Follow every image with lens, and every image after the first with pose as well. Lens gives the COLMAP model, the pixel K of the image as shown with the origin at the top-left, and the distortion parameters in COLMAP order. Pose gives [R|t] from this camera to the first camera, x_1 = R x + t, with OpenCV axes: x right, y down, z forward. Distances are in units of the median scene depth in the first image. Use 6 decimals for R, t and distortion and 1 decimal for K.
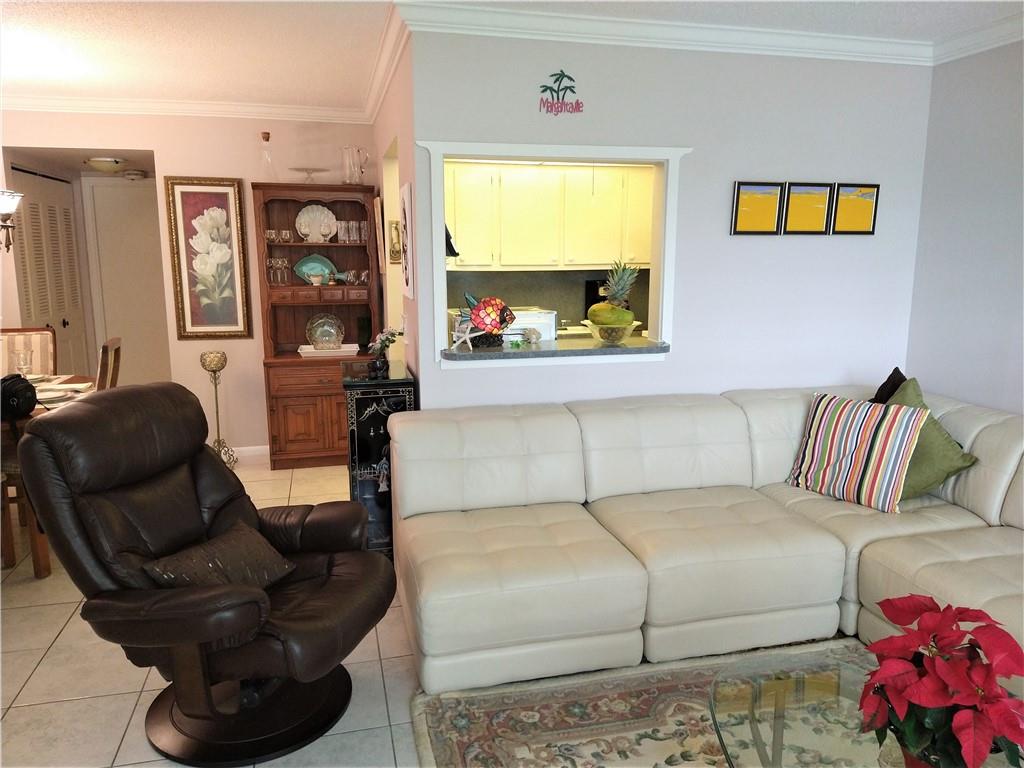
lens RADIAL K [[753.6, 0, 515.0], [0, 753.6, 383.1], [0, 0, 1]] dist [0.120802, -0.165796]
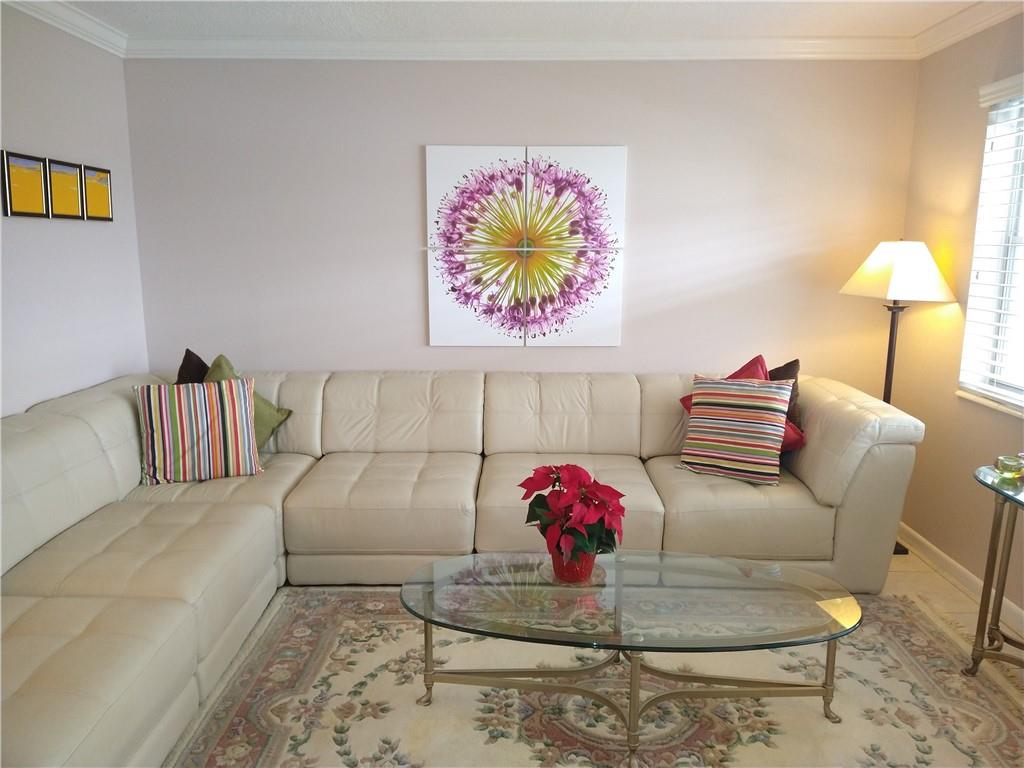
lens RADIAL K [[753.6, 0, 515.0], [0, 753.6, 383.1], [0, 0, 1]] dist [0.120802, -0.165796]
pose [[0.247005, -0.176316, 0.952839, -0.428019], [0.165314, 0.976560, 0.137851, -0.048297], [-0.954809, 0.123468, 0.270362, 0.309089]]
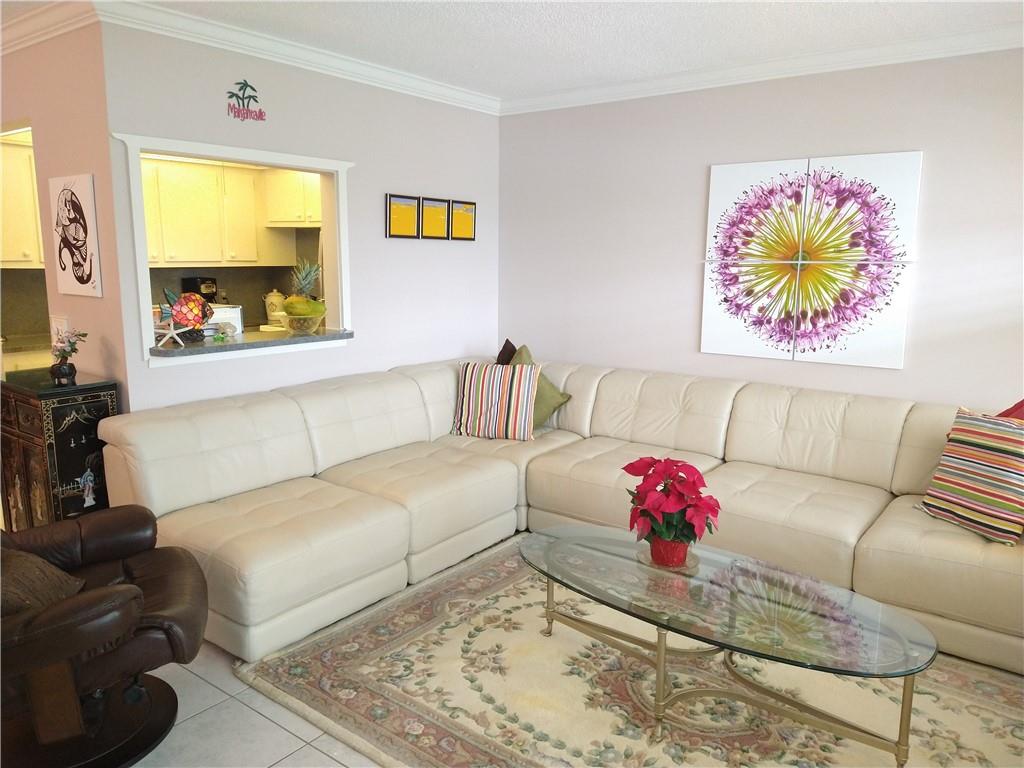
lens RADIAL K [[753.6, 0, 515.0], [0, 753.6, 383.1], [0, 0, 1]] dist [0.120802, -0.165796]
pose [[0.780841, -0.099250, 0.616796, -0.348495], [0.100392, 0.994403, 0.032919, 0.016034], [-0.616611, 0.036217, 0.786434, -0.065049]]
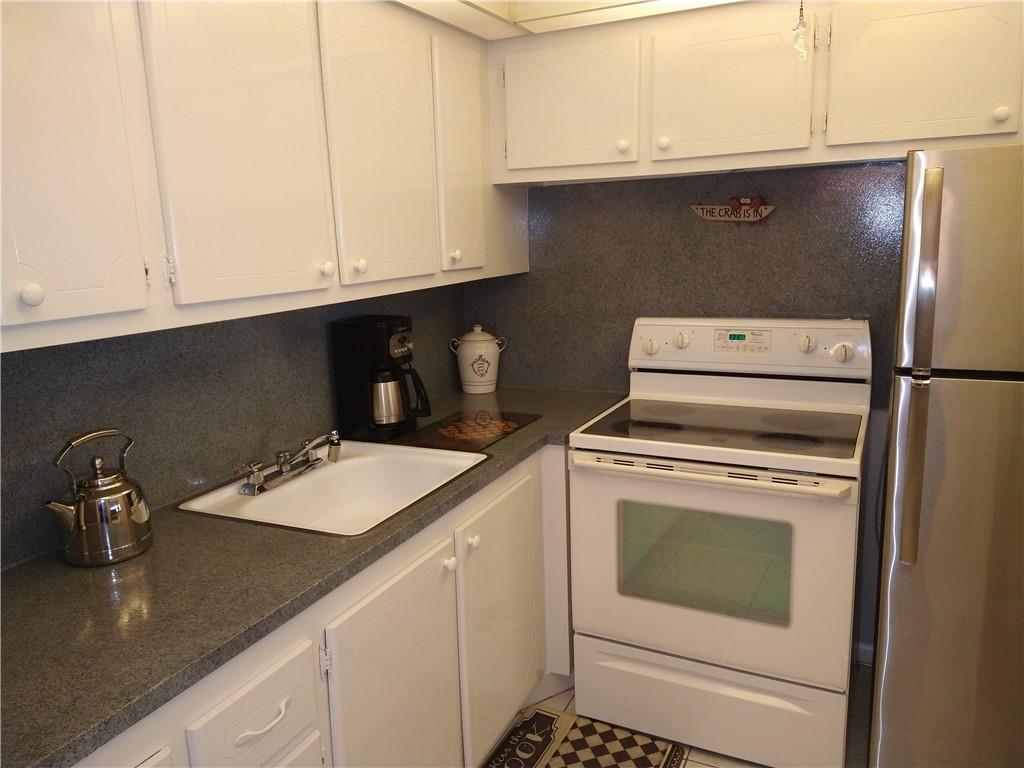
lens RADIAL K [[753.6, 0, 515.0], [0, 753.6, 383.1], [0, 0, 1]] dist [0.120802, -0.165796]
pose [[0.637936, -0.171834, 0.750673, -0.250343], [0.166158, 0.982540, 0.083706, -0.220919], [-0.751950, 0.071331, 0.655349, 1.229881]]
